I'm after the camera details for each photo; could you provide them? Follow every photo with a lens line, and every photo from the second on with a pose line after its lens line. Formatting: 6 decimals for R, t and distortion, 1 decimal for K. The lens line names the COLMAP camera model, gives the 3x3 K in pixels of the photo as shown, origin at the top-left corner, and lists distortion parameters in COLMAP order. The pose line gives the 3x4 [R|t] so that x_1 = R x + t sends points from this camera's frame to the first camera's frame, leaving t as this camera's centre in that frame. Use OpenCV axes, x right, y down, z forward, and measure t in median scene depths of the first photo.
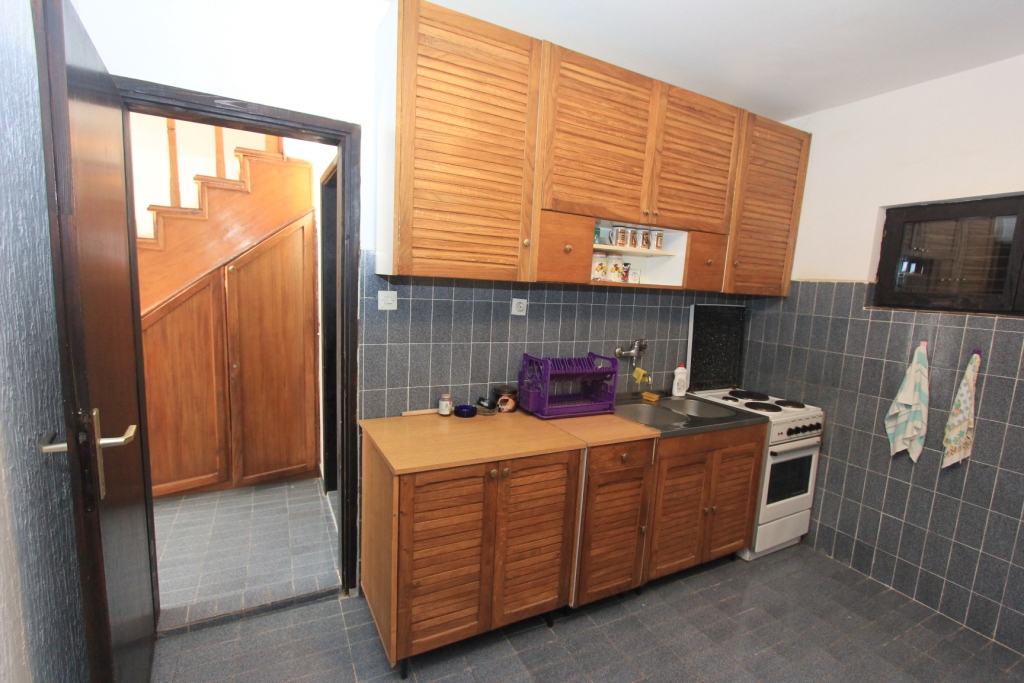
lens RADIAL K [[471.1, 0, 510.4], [0, 471.1, 346.7], [0, 0, 1]] dist [-0.002446, -0.000419]
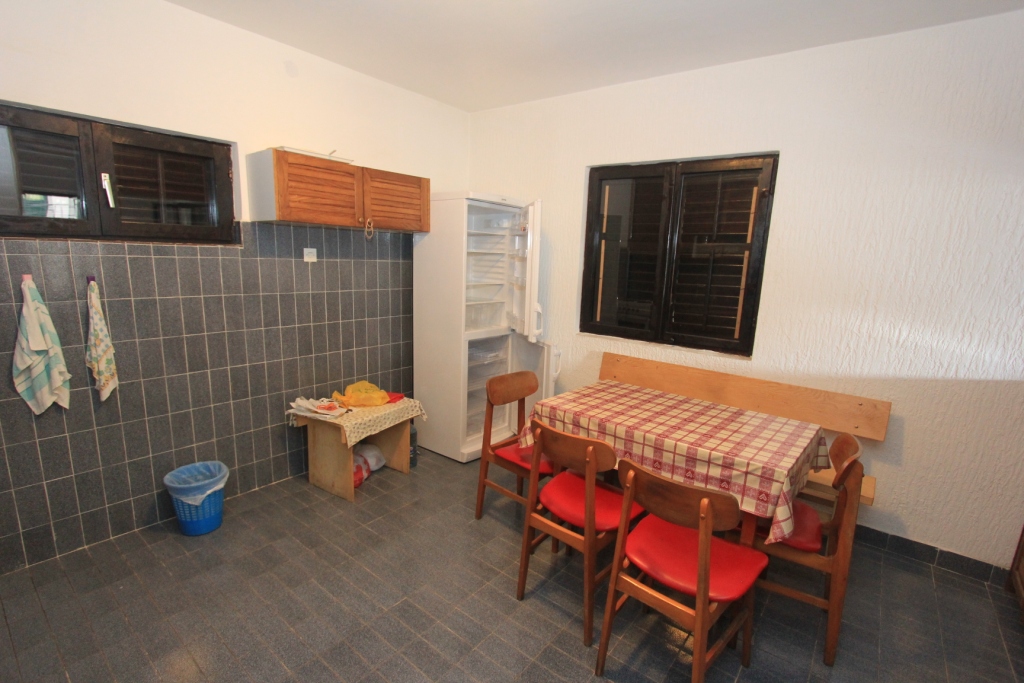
lens RADIAL K [[471.1, 0, 512.5], [0, 471.1, 342.2], [0, 0, 1]] dist [-0.002446, -0.000419]
pose [[-0.370427, -0.243403, 0.896403, -0.237330], [0.067445, 0.955460, 0.287310, -0.080257], [-0.926410, 0.166886, -0.337512, 0.501795]]
